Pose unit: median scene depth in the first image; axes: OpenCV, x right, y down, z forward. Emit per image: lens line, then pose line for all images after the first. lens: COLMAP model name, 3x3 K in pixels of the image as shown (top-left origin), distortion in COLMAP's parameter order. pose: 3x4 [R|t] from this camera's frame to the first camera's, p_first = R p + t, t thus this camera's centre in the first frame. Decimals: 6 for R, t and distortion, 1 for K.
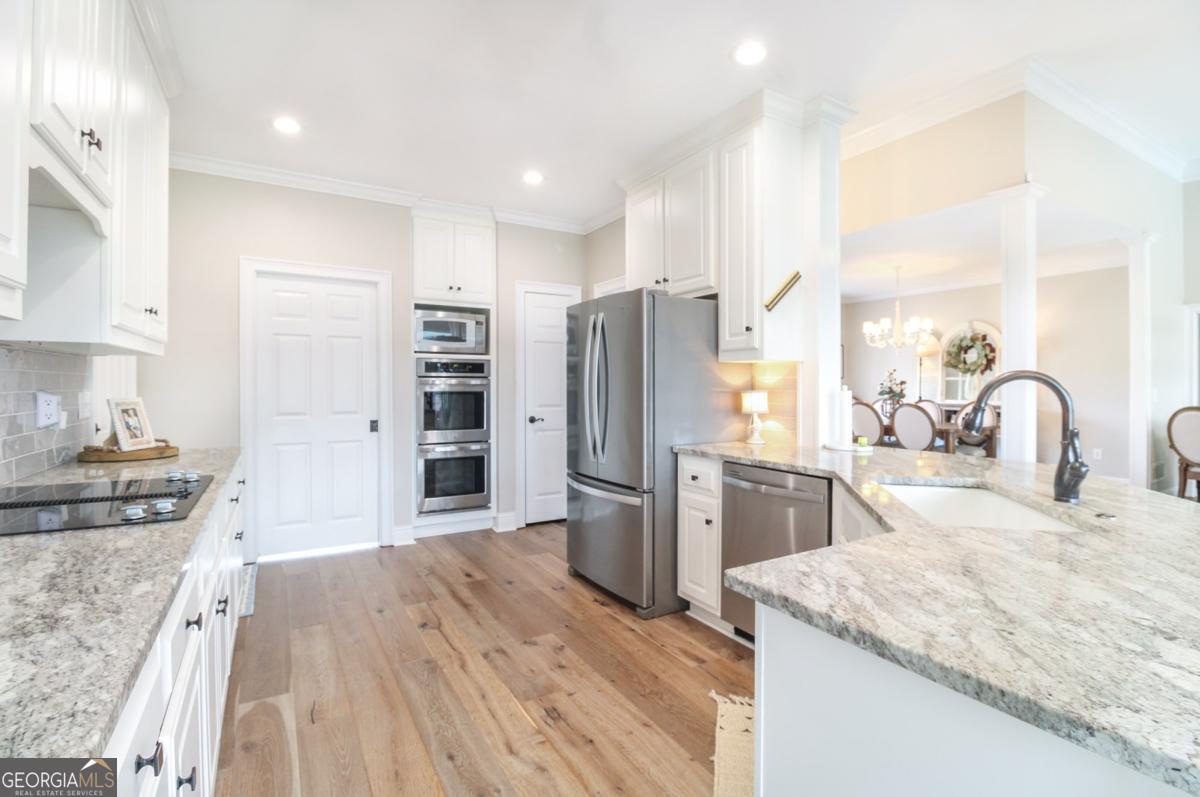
lens RADIAL K [[570.5, 0, 610.7], [0, 570.5, 392.0], [0, 0, 1]] dist [-0.012957, -0.007799]
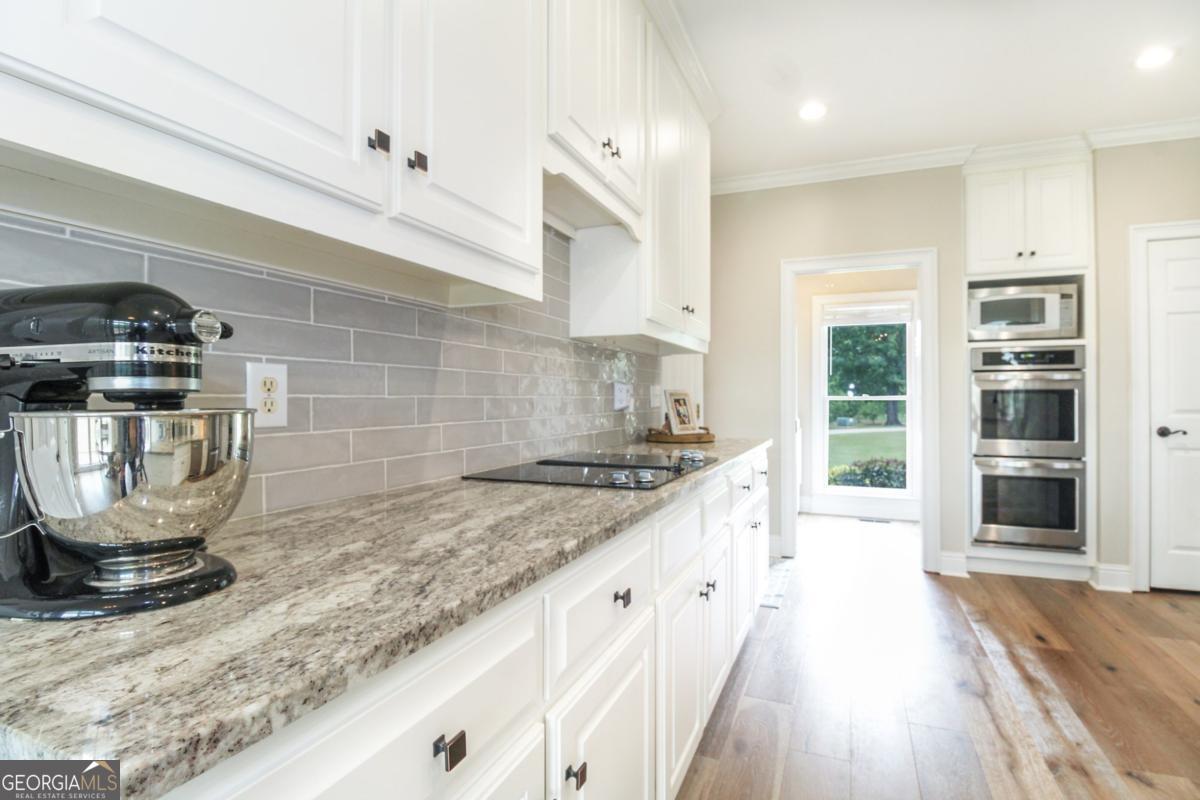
lens RADIAL K [[570.5, 0, 605.1], [0, 570.5, 395.1], [0, 0, 1]] dist [-0.012957, -0.007799]
pose [[0.593289, -0.003630, -0.804982, -0.001572], [-0.010176, 0.999876, -0.012009, 0.033487], [0.804926, 0.015317, 0.593178, 0.157971]]
